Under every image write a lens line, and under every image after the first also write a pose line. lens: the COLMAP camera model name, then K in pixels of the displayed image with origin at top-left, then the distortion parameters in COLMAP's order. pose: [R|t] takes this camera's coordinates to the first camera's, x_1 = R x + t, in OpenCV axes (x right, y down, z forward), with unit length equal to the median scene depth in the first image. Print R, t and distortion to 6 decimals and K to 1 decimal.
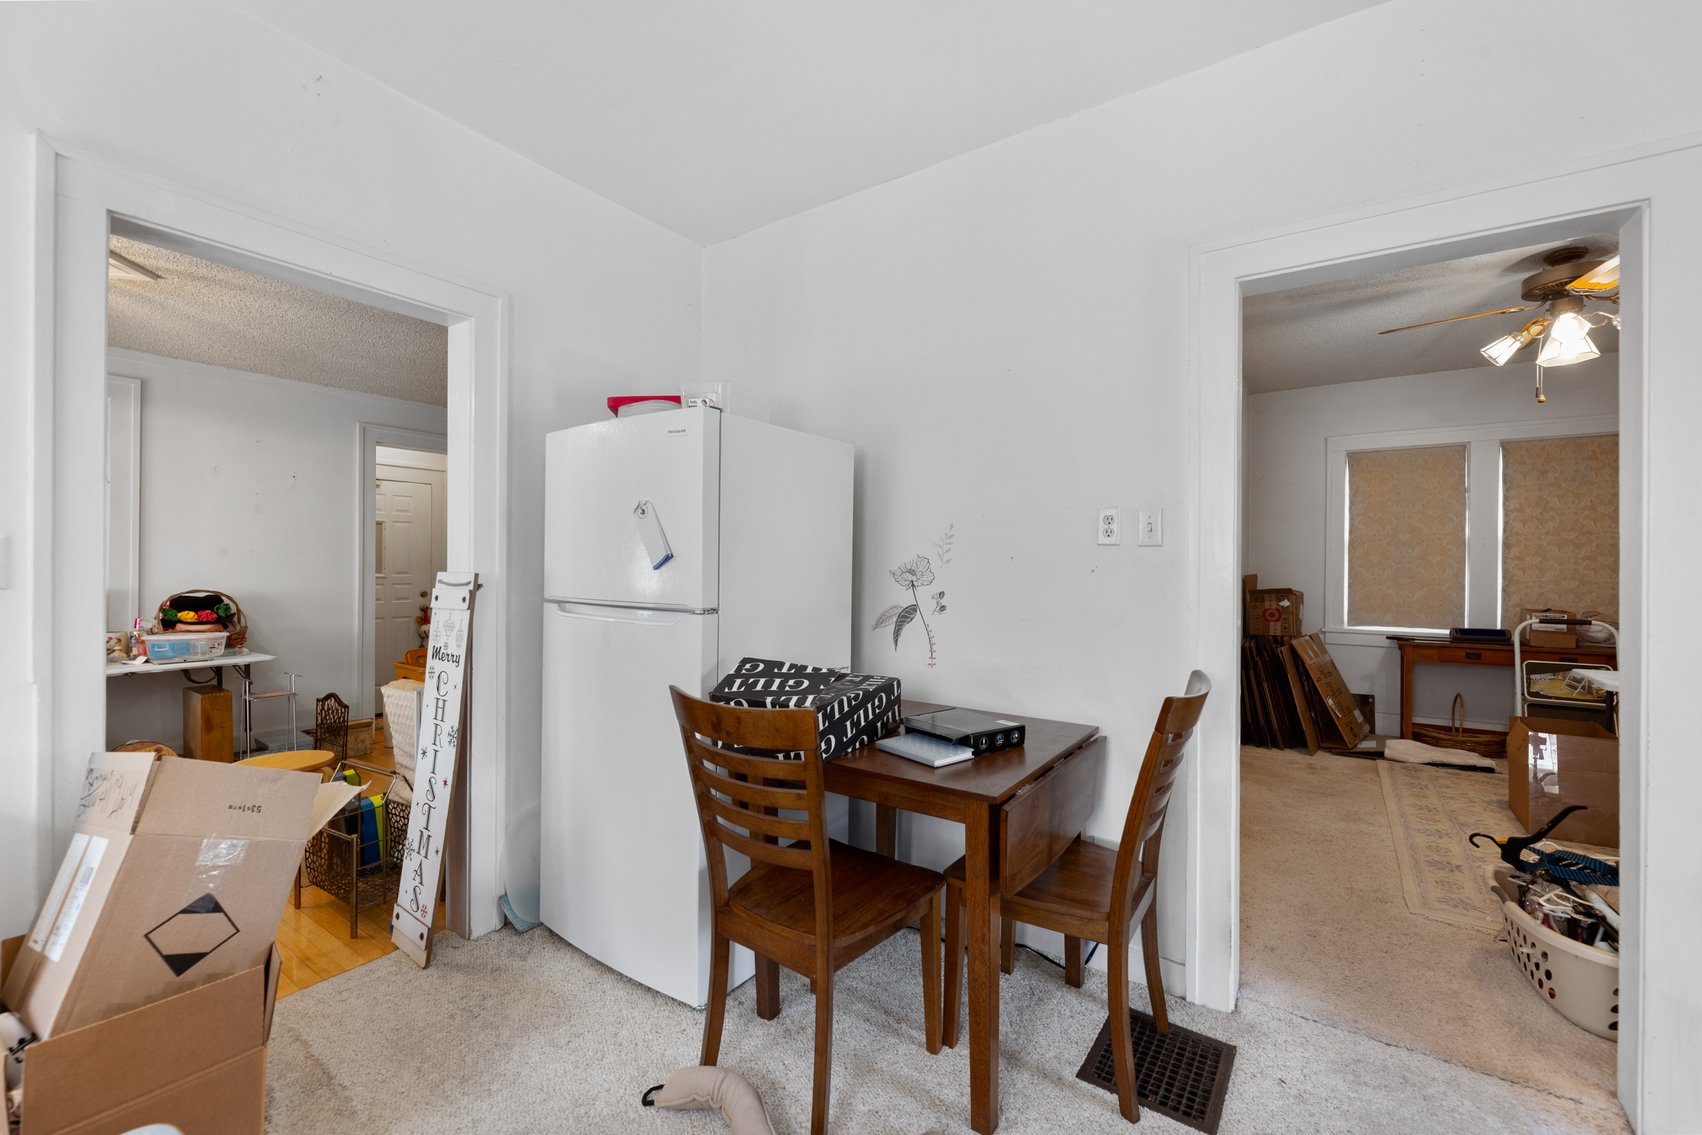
lens RADIAL K [[696.8, 0, 846.1], [0, 696.8, 567.3], [0, 0, 1]] dist [0.001731, 0.000205]
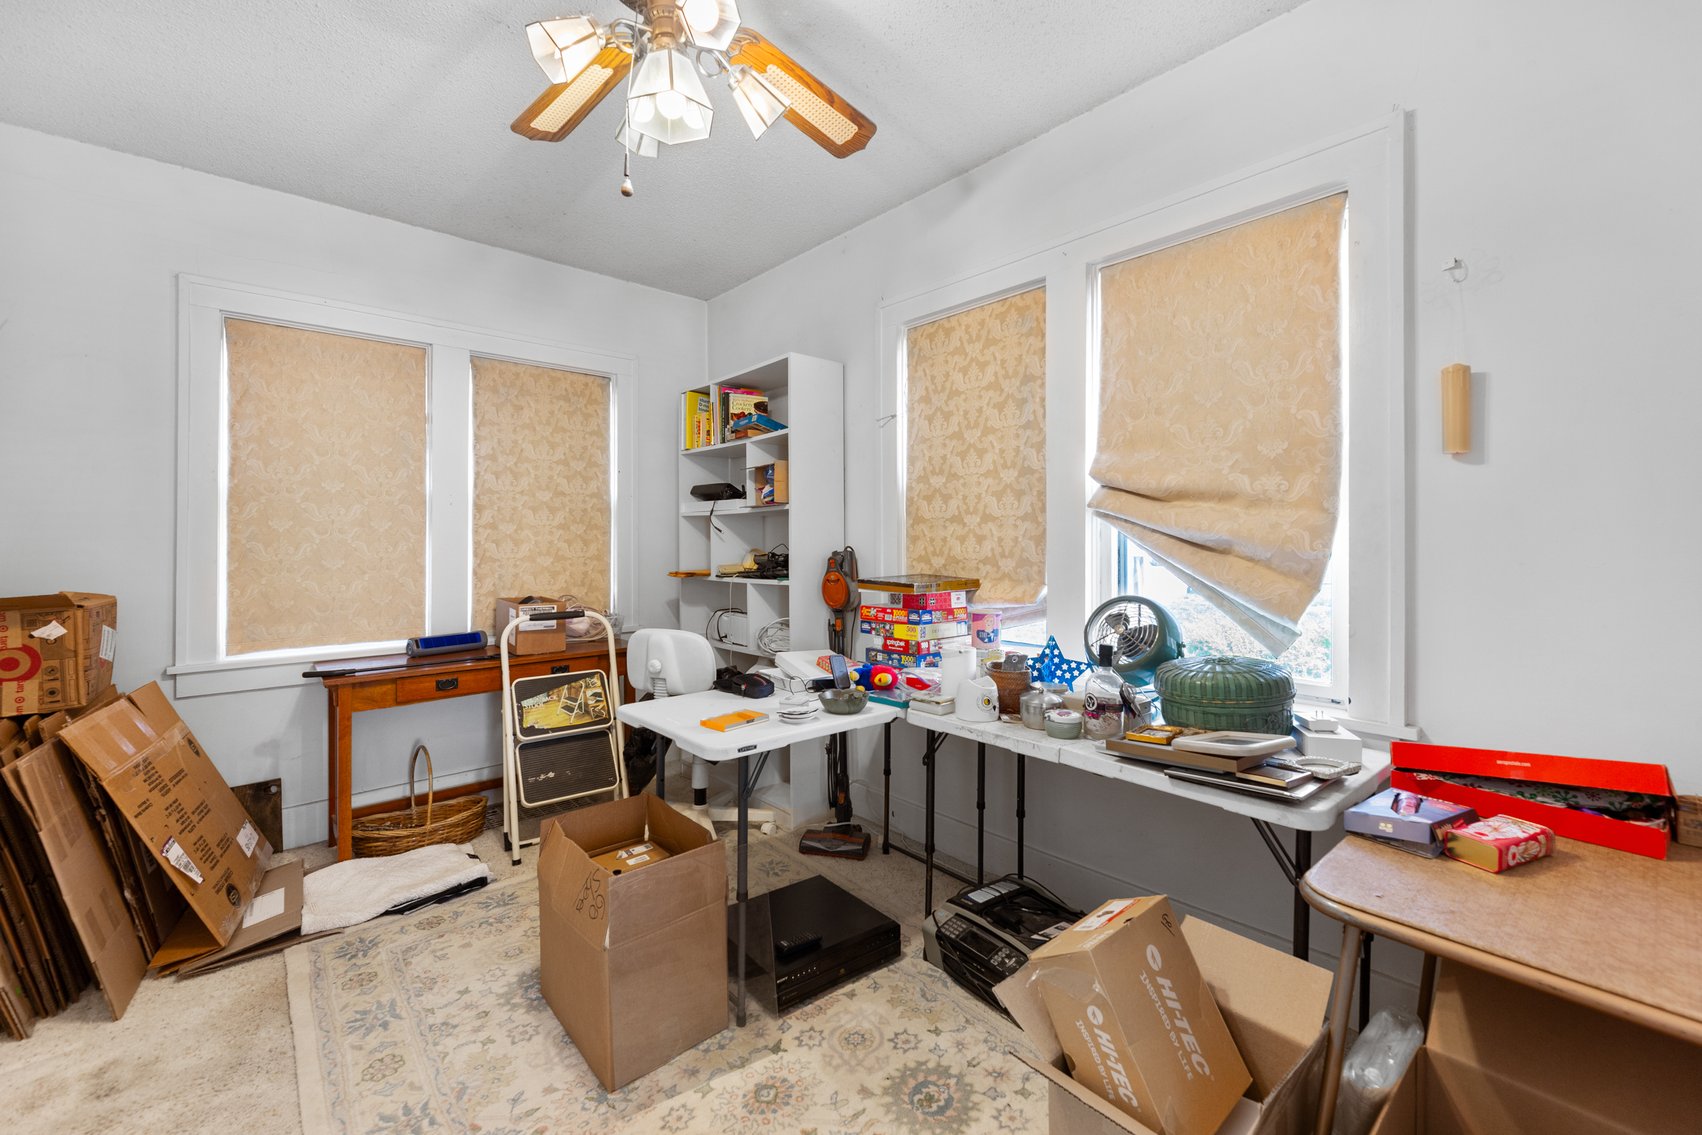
lens RADIAL K [[700.2, 0, 848.3], [0, 700.2, 532.9], [0, 0, 1]] dist [0.002486, 0.000192]
pose [[0.240332, 0.003176, 0.970686, 0.366649], [0.005979, 0.999971, -0.004752, -0.000363], [-0.970672, 0.006946, 0.240306, 0.482951]]
